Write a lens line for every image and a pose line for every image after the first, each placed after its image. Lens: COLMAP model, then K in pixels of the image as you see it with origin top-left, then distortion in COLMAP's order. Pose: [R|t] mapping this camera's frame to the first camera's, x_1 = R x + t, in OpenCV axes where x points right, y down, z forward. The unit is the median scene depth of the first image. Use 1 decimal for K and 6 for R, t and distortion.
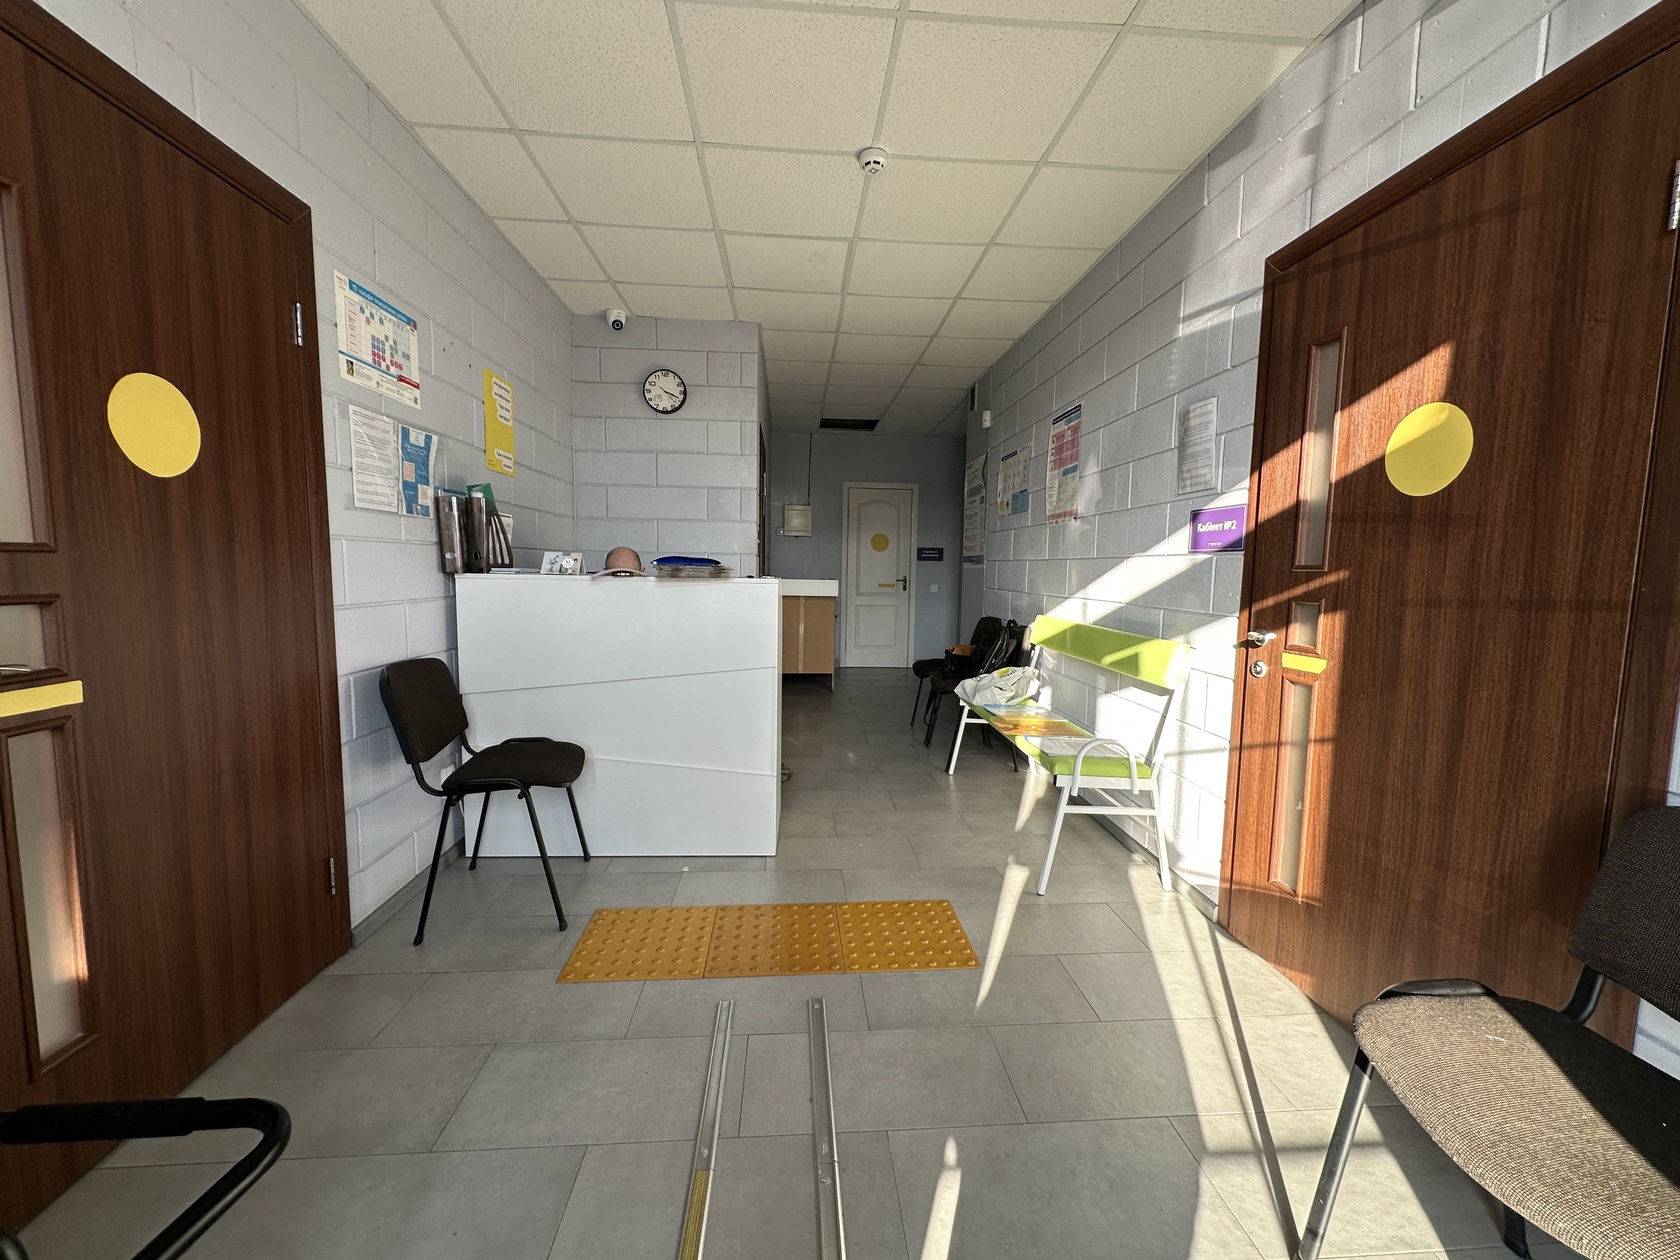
lens RADIAL K [[675.5, 0, 840.0], [0, 675.5, 630.0], [0, 0, 1]] dist [-0.000129, -0.000036]
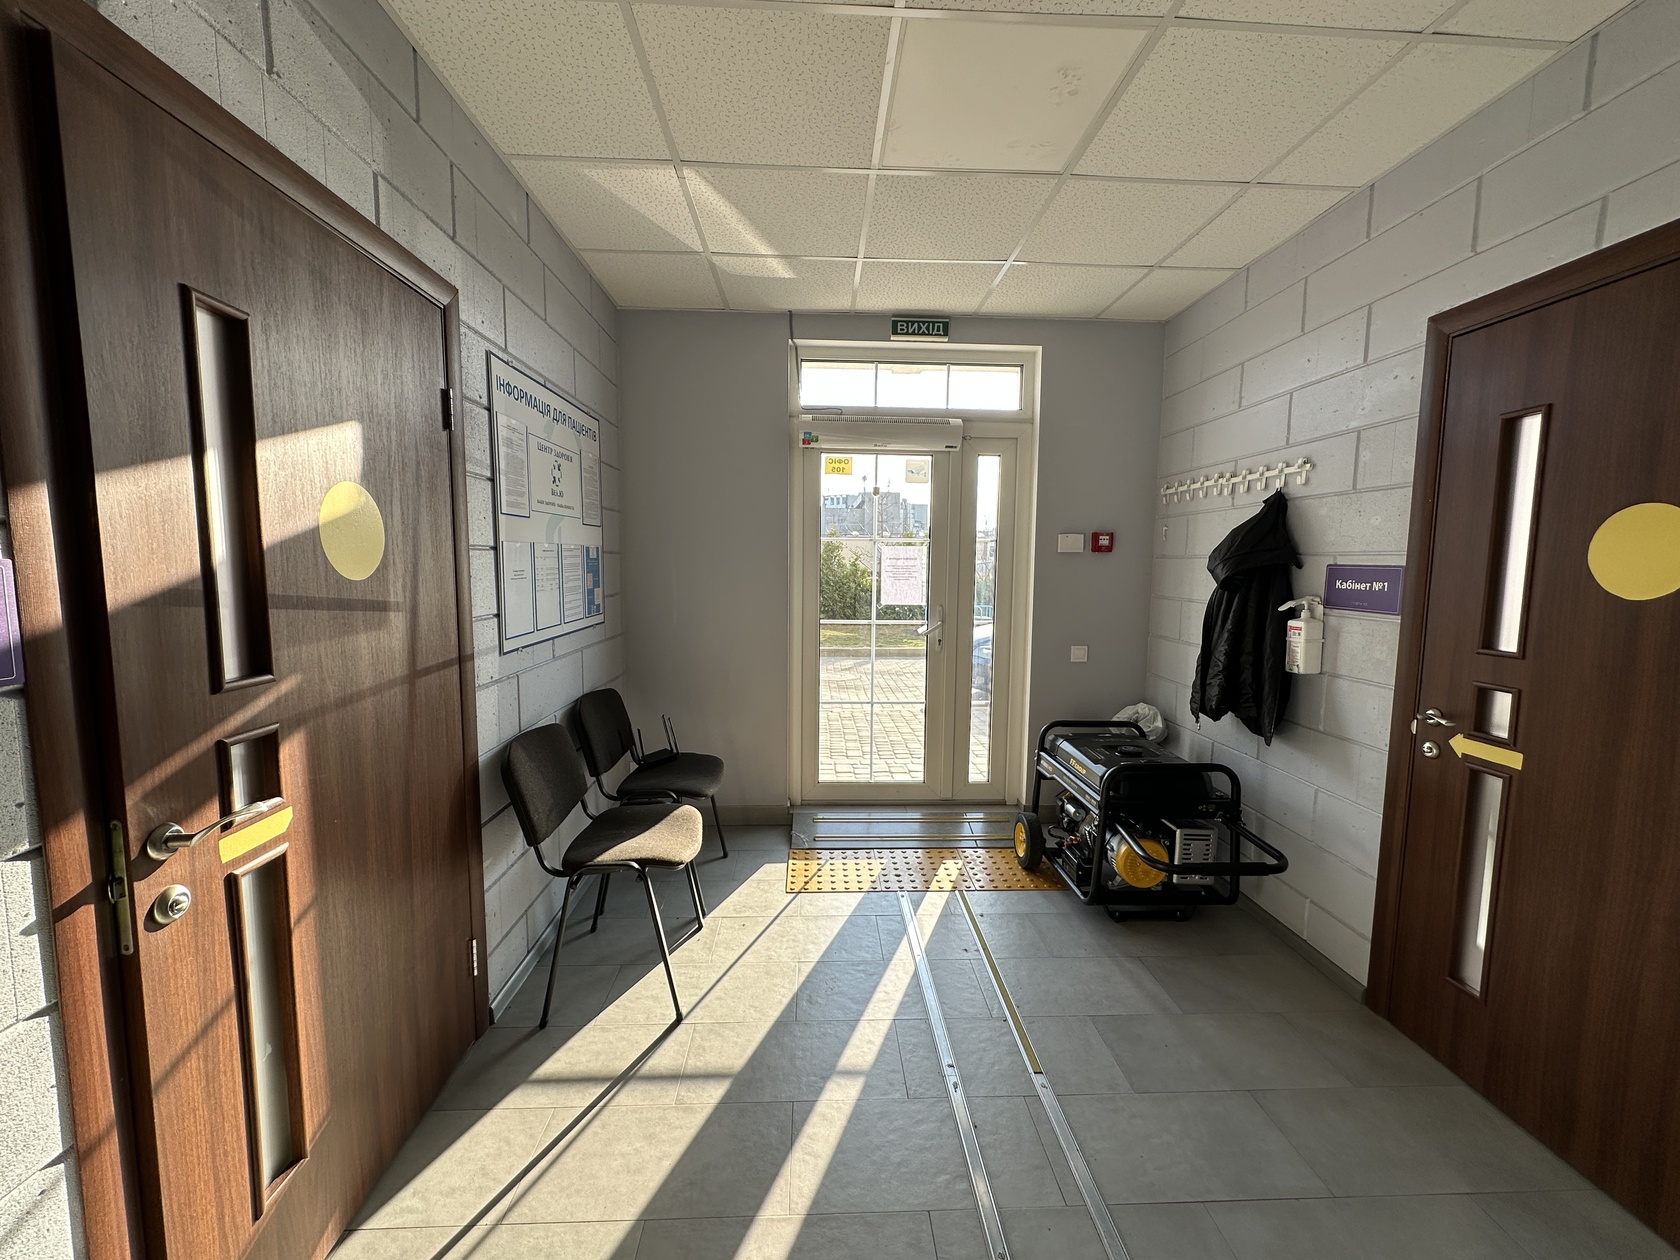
lens RADIAL K [[672.4, 0, 840.0], [0, 672.4, 630.0], [0, 0, 1]] dist [0.000307, 0.000035]
pose [[-0.999200, -0.029131, 0.027409, 0.185098], [-0.023329, 0.981070, 0.192243, -0.344530], [-0.032490, 0.191450, -0.980964, 2.017091]]
